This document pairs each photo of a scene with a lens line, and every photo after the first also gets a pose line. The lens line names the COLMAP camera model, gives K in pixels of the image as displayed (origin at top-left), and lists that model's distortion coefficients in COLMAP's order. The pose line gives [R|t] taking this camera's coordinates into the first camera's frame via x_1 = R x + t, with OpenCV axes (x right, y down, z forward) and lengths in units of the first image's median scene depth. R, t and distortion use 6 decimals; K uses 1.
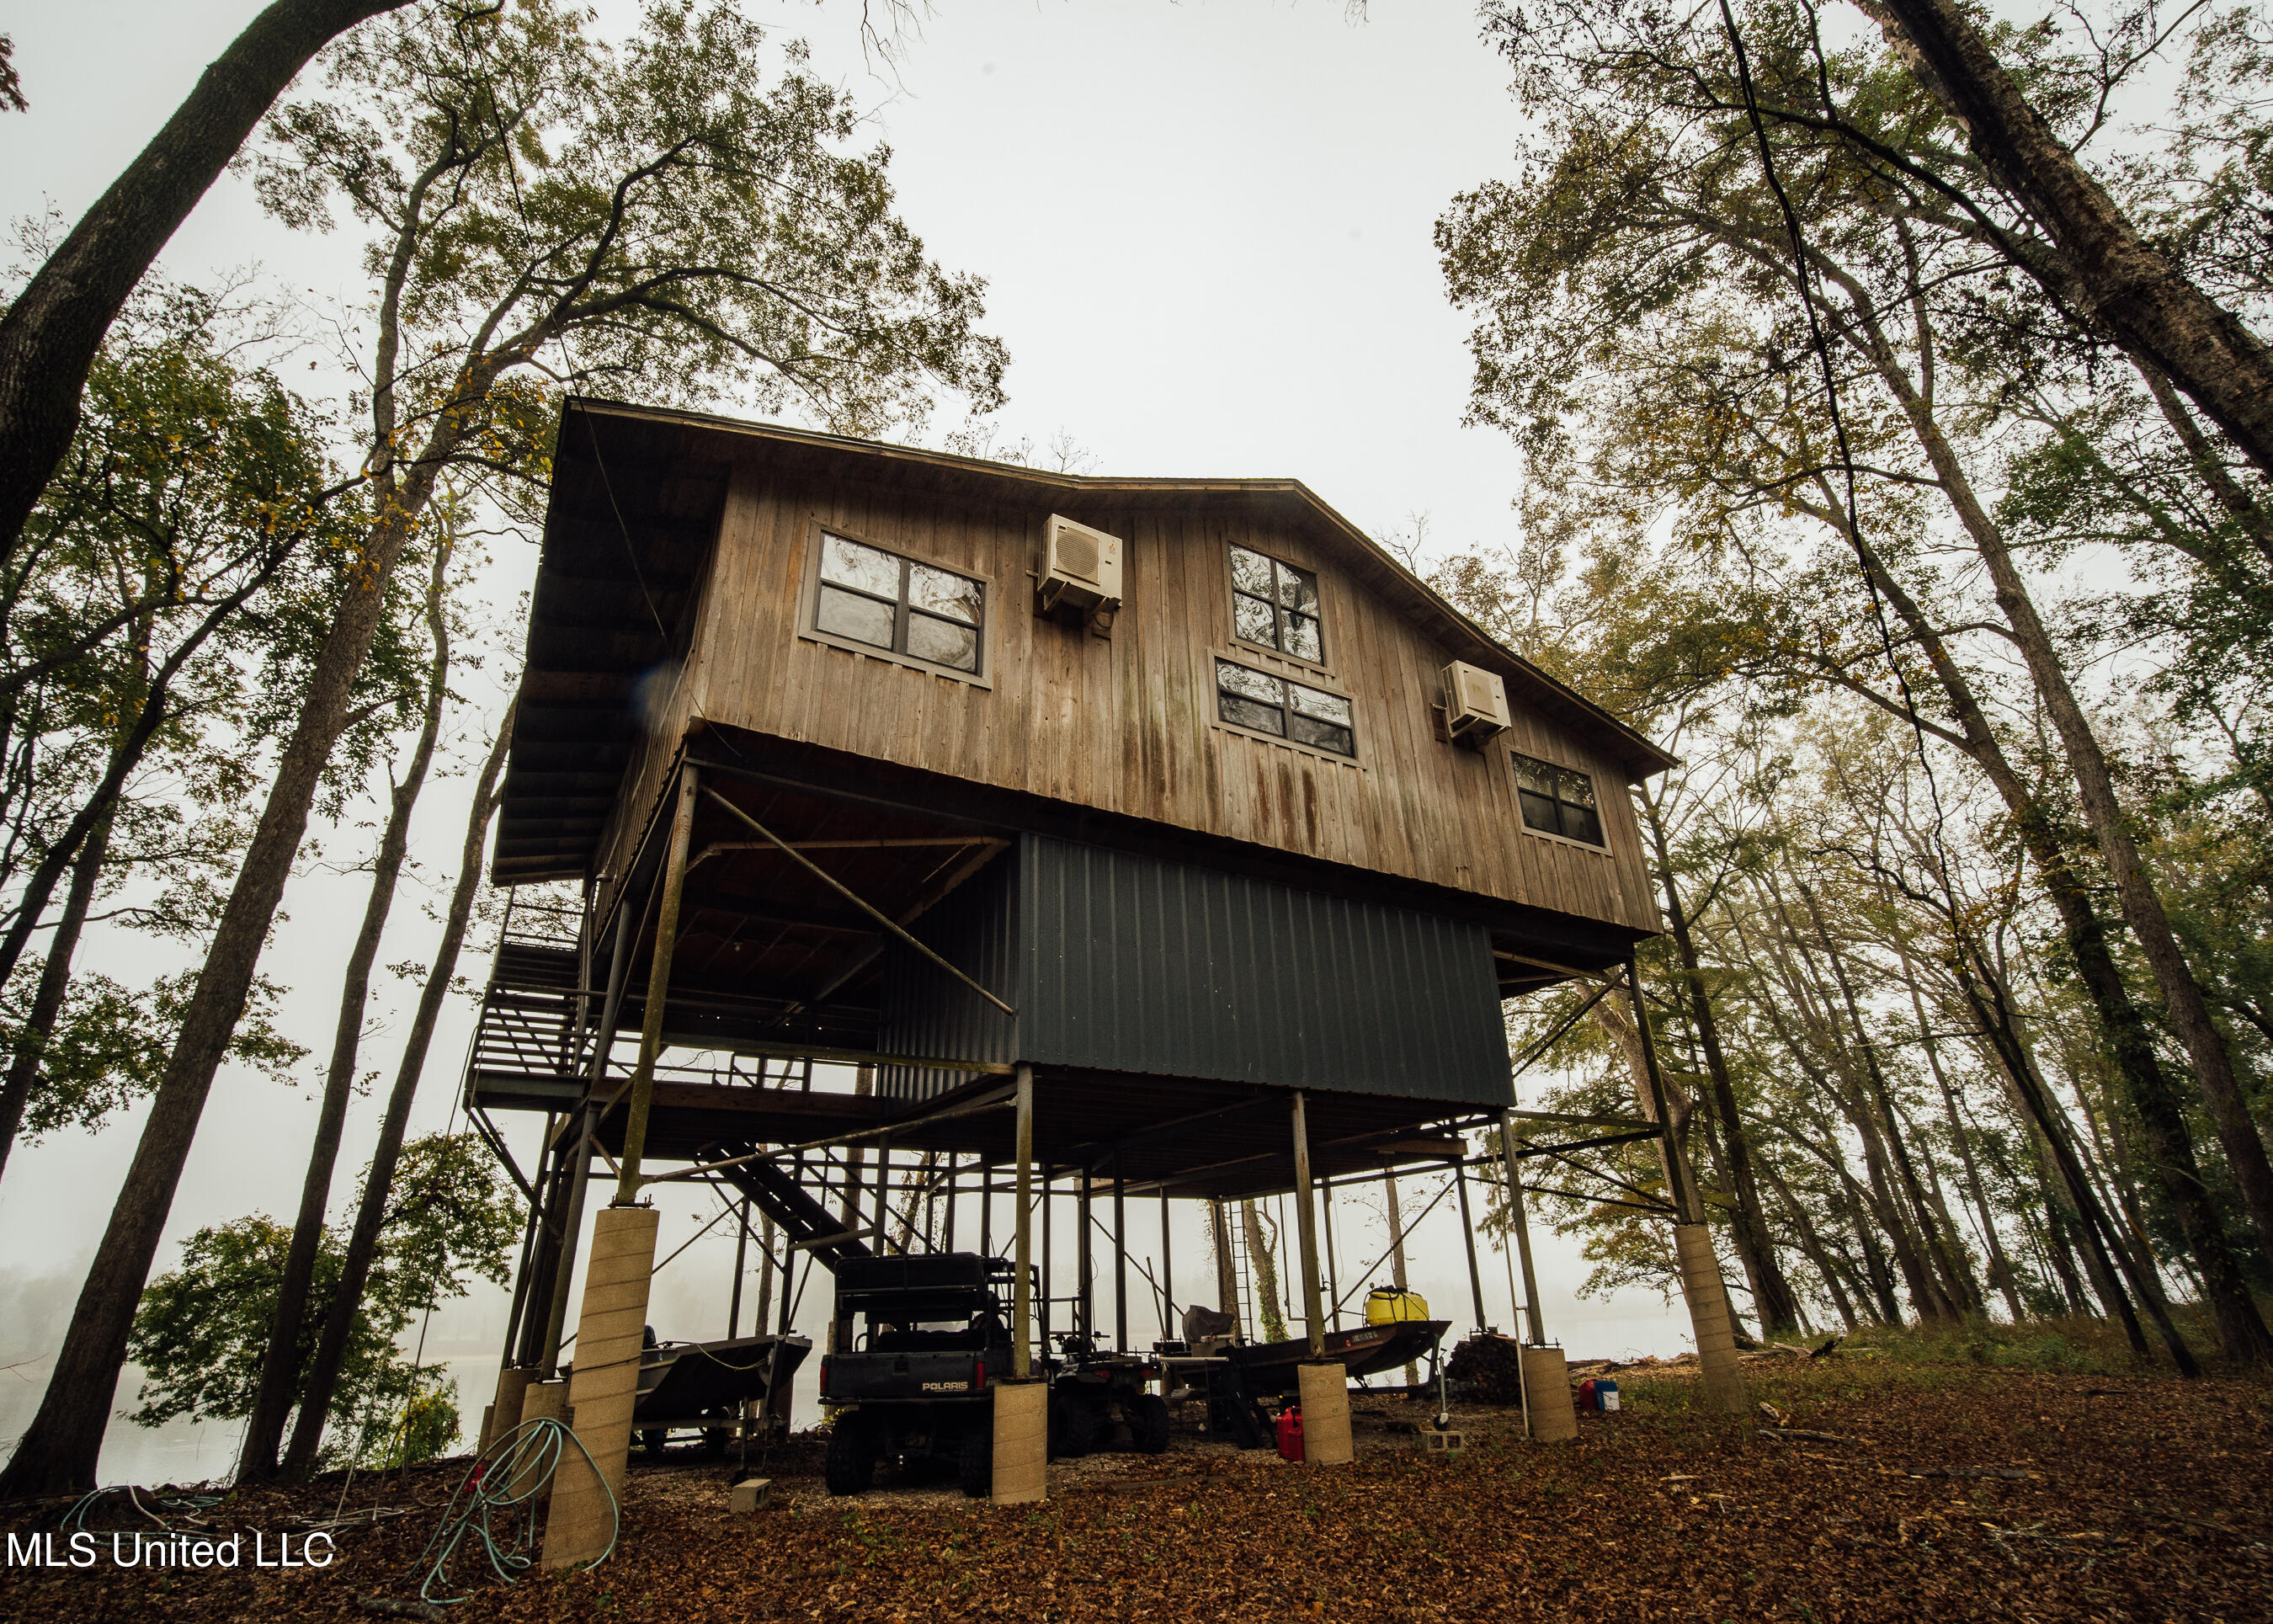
lens RADIAL K [[1067.1, 0, 1122.1], [0, 1067.1, 814.0], [0, 0, 1]] dist [0.001056, 0.000699]
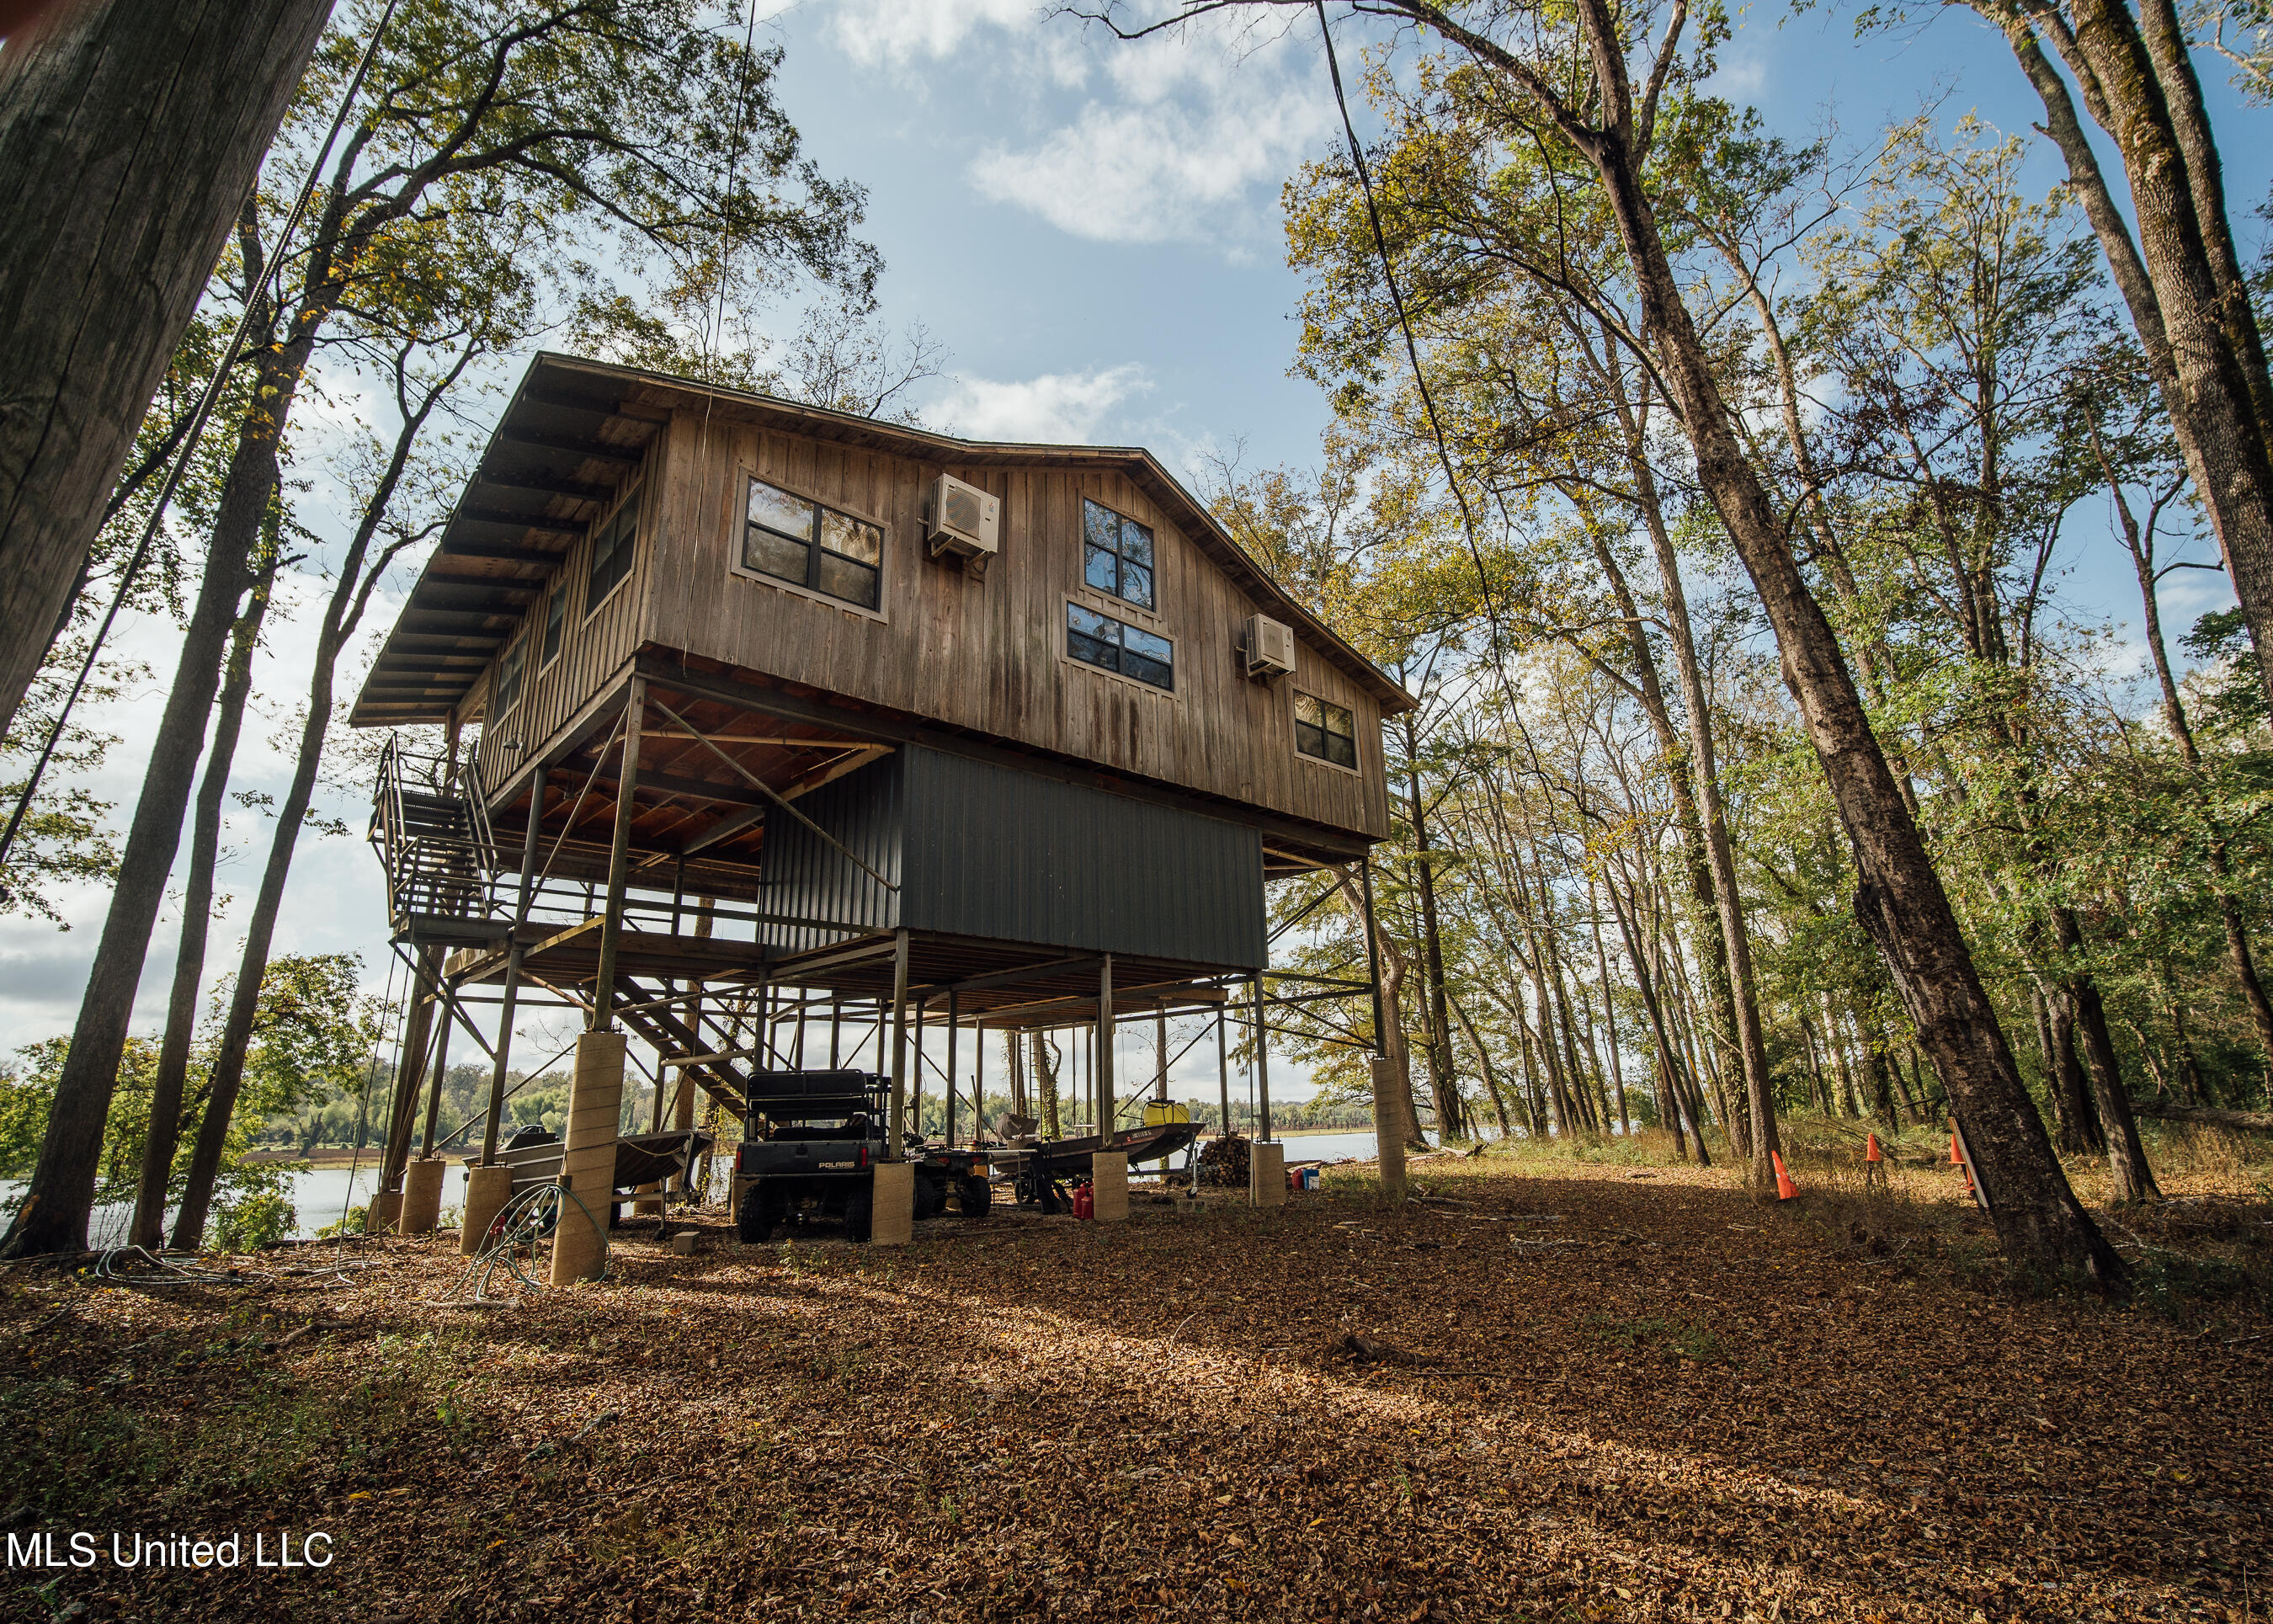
lens RADIAL K [[1102.7, 0, 1087.4], [0, 1102.7, 784.5], [0, 0, 1]] dist [0.014583, 0.000609]
pose [[0.983857, 0.060008, 0.168594, -0.075659], [-0.081874, 0.988659, 0.125896, -0.085885], [-0.159127, -0.137667, 0.977613, -0.215036]]
